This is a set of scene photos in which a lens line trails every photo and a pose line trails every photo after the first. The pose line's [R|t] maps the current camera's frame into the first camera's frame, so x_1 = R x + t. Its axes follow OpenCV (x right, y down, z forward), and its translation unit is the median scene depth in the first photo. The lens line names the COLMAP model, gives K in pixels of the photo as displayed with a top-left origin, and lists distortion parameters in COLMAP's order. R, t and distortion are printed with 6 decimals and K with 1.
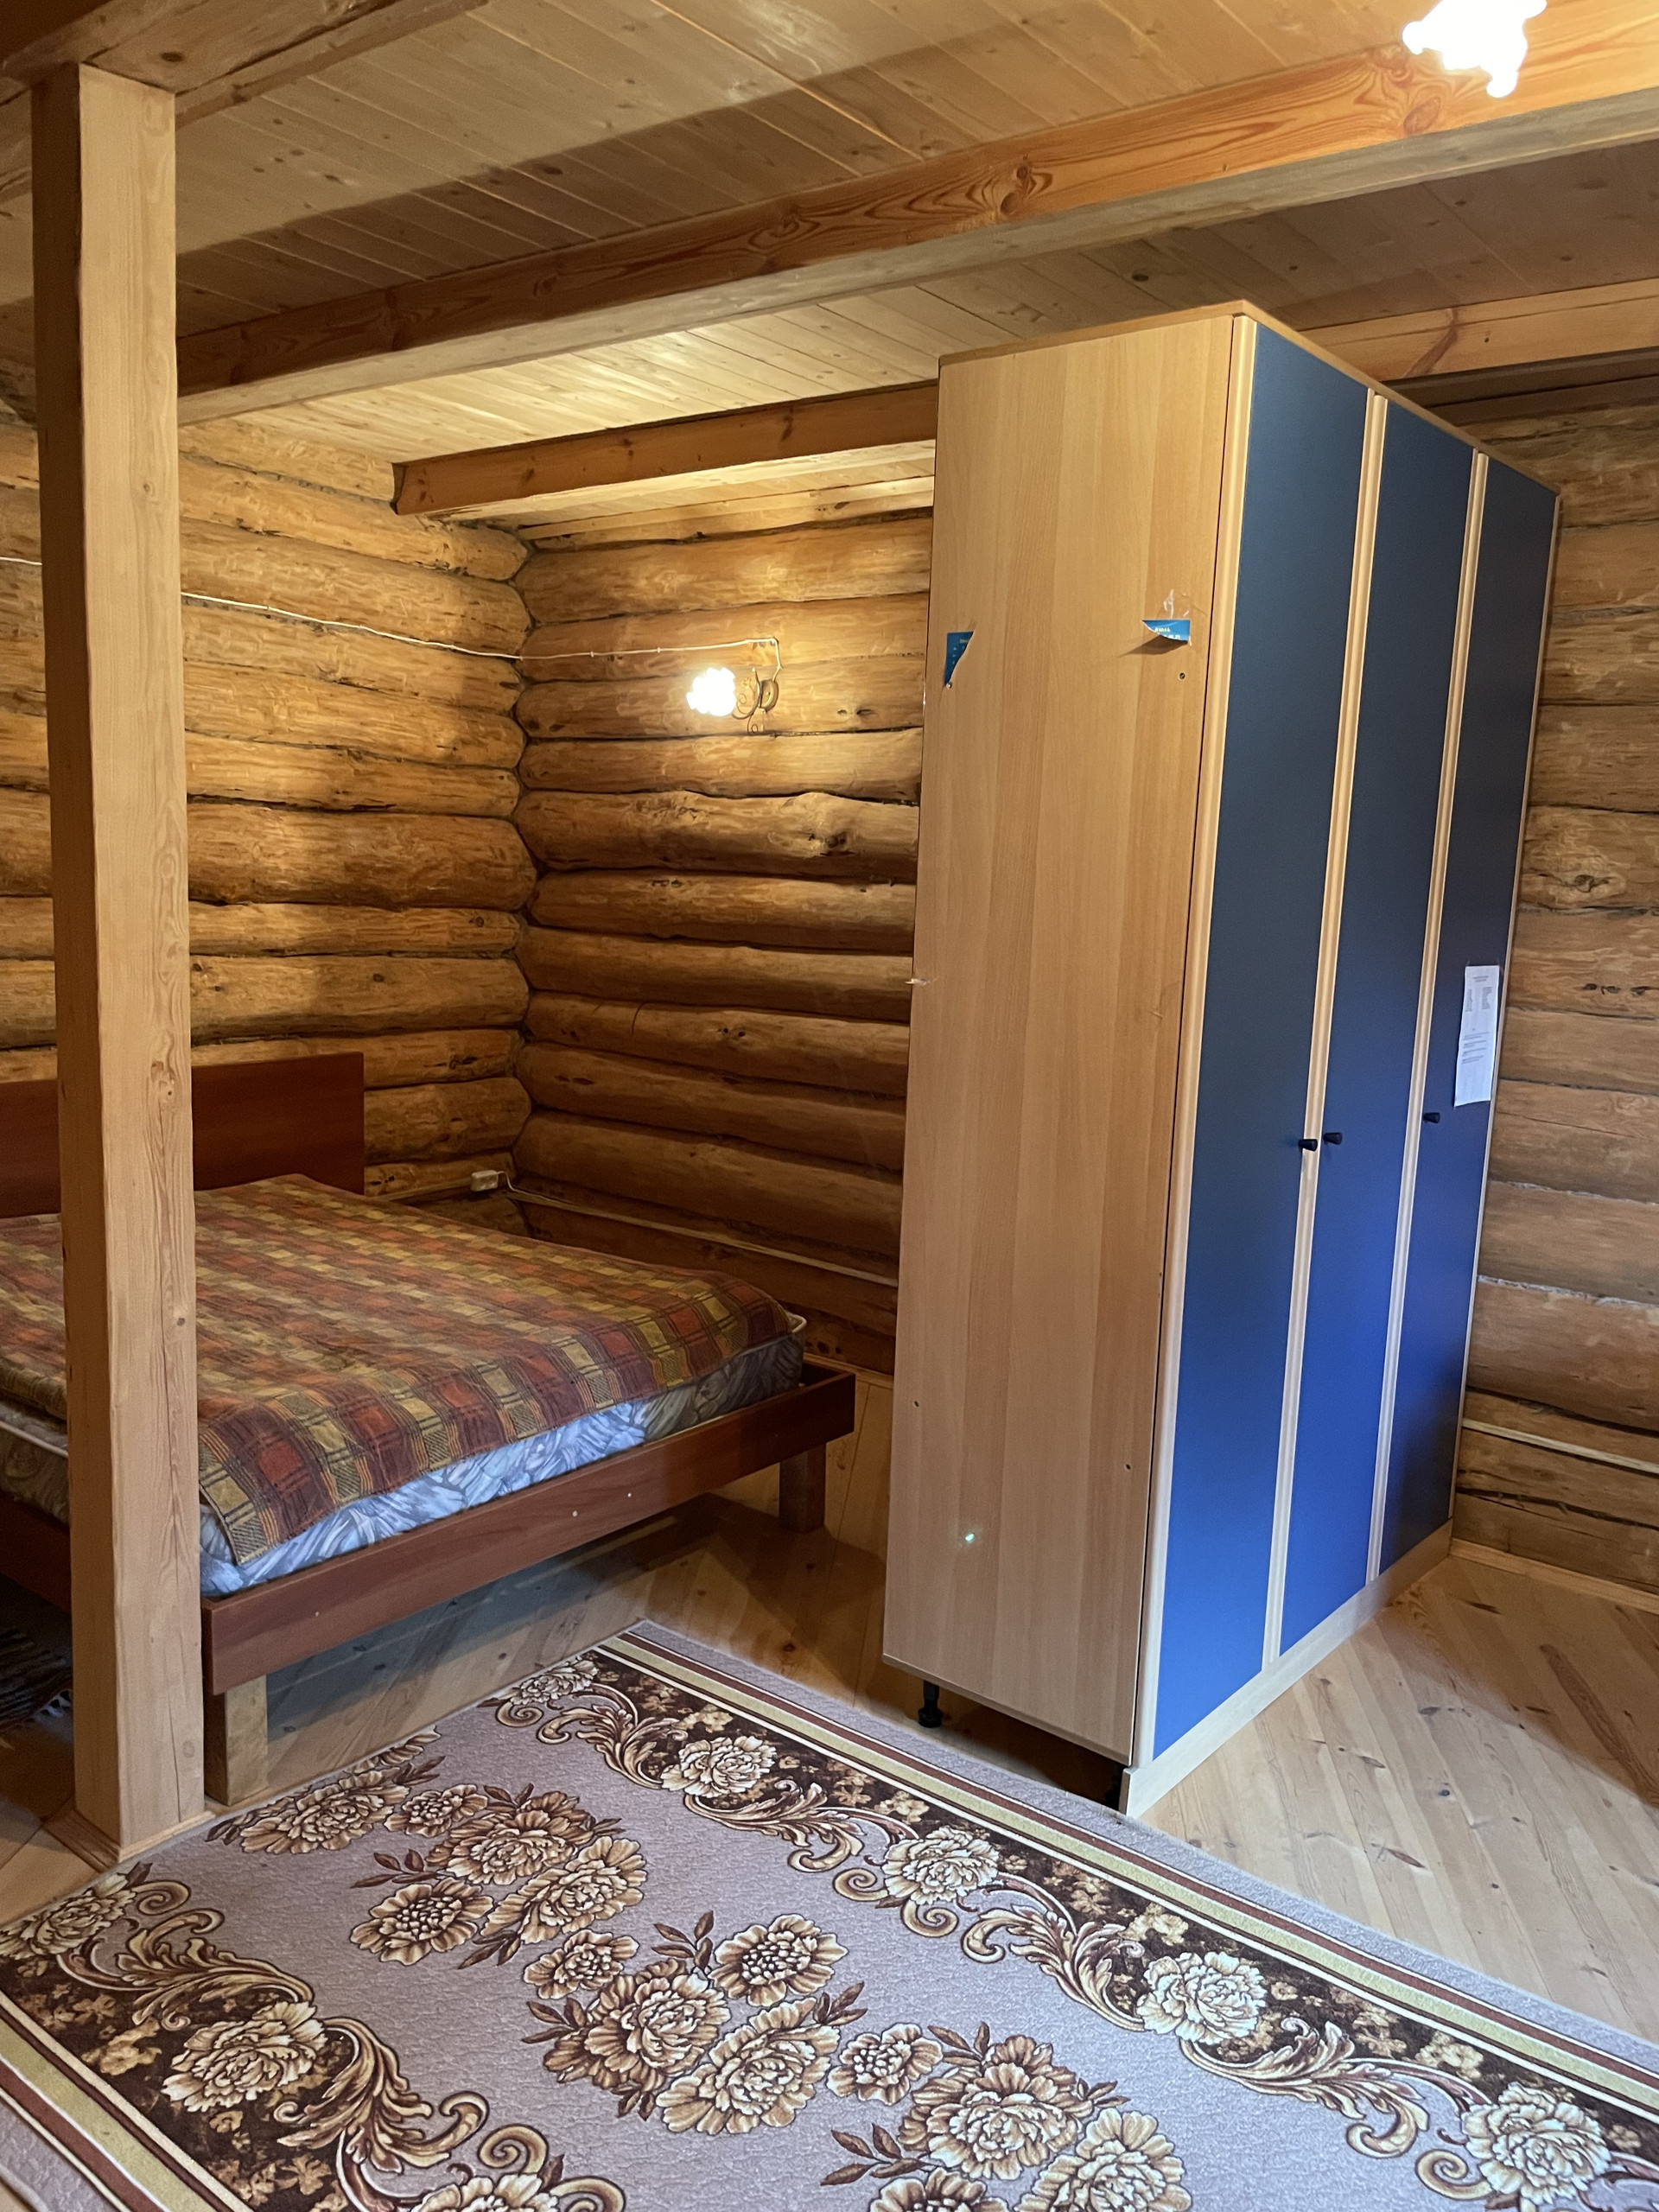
lens RADIAL K [[1690.5, 0, 843.5], [0, 1690.5, 1099.9], [0, 0, 1]] dist [0.084361, -0.123473]
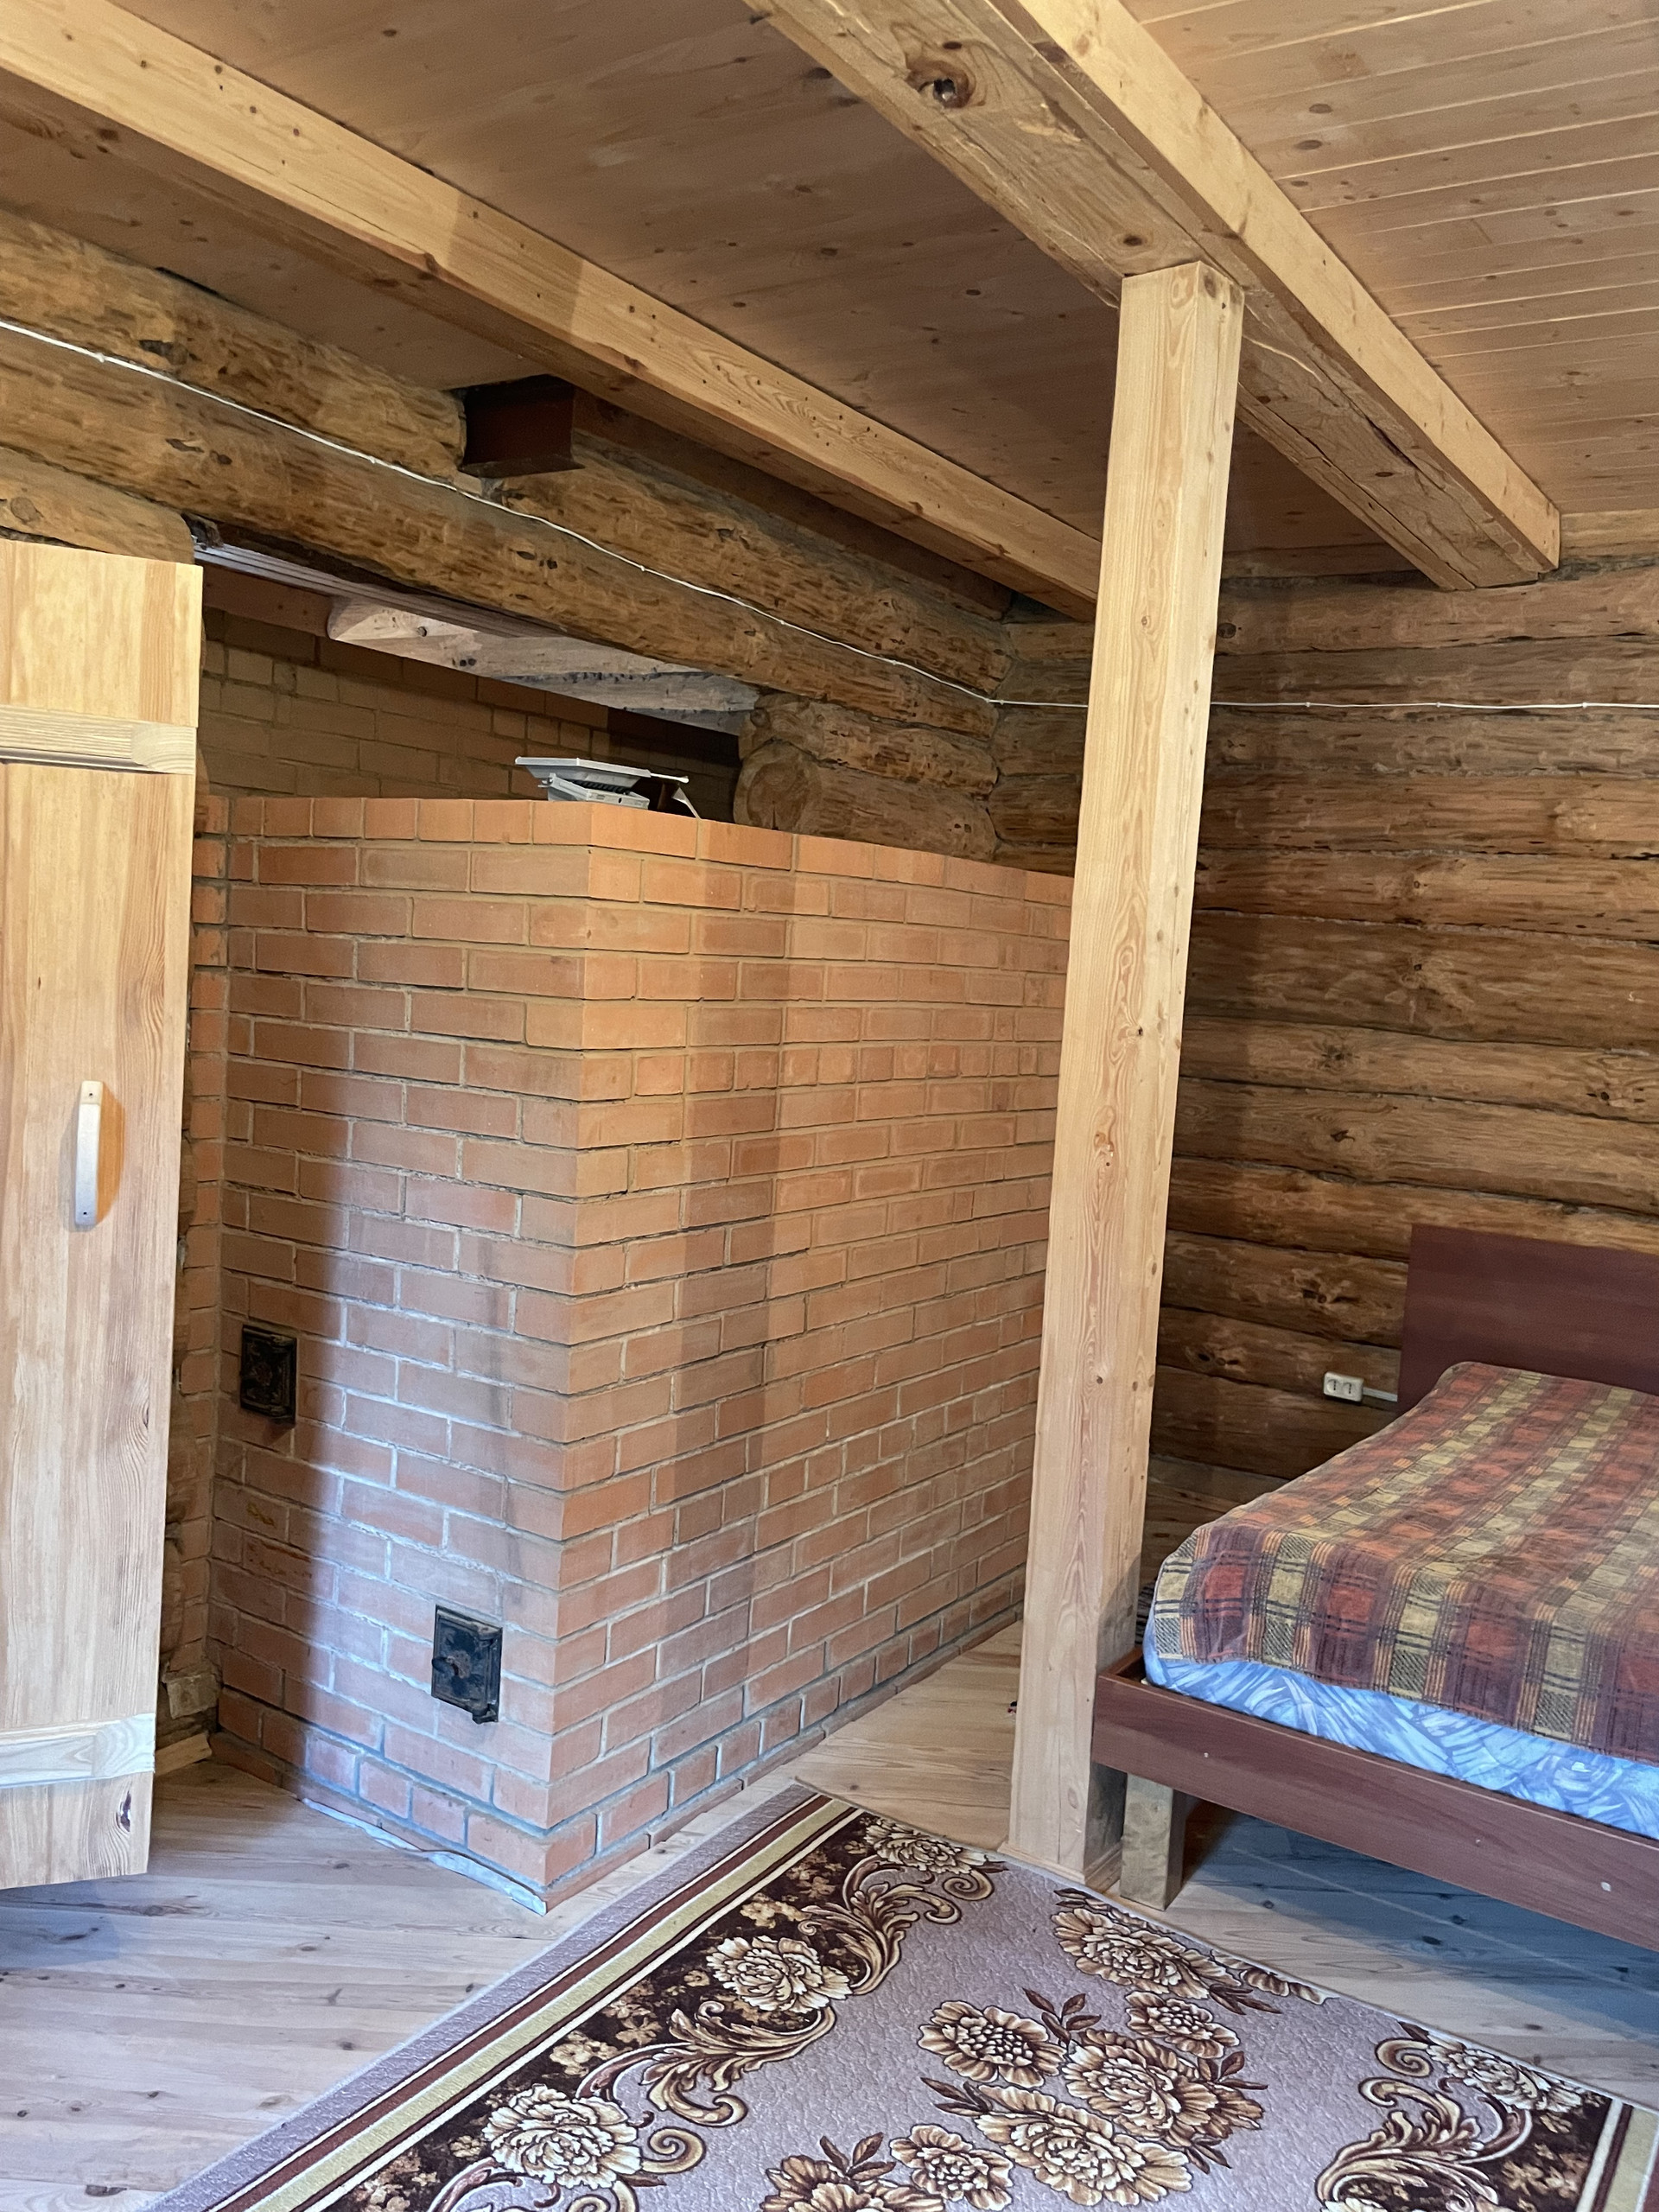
lens RADIAL K [[1690.5, 0, 843.5], [0, 1690.5, 1099.9], [0, 0, 1]] dist [0.084361, -0.123473]
pose [[0.079259, 0.045137, -0.995832, 0.641142], [-0.208463, 0.977637, 0.027721, -0.037274], [0.974813, 0.205397, 0.086896, 0.706324]]
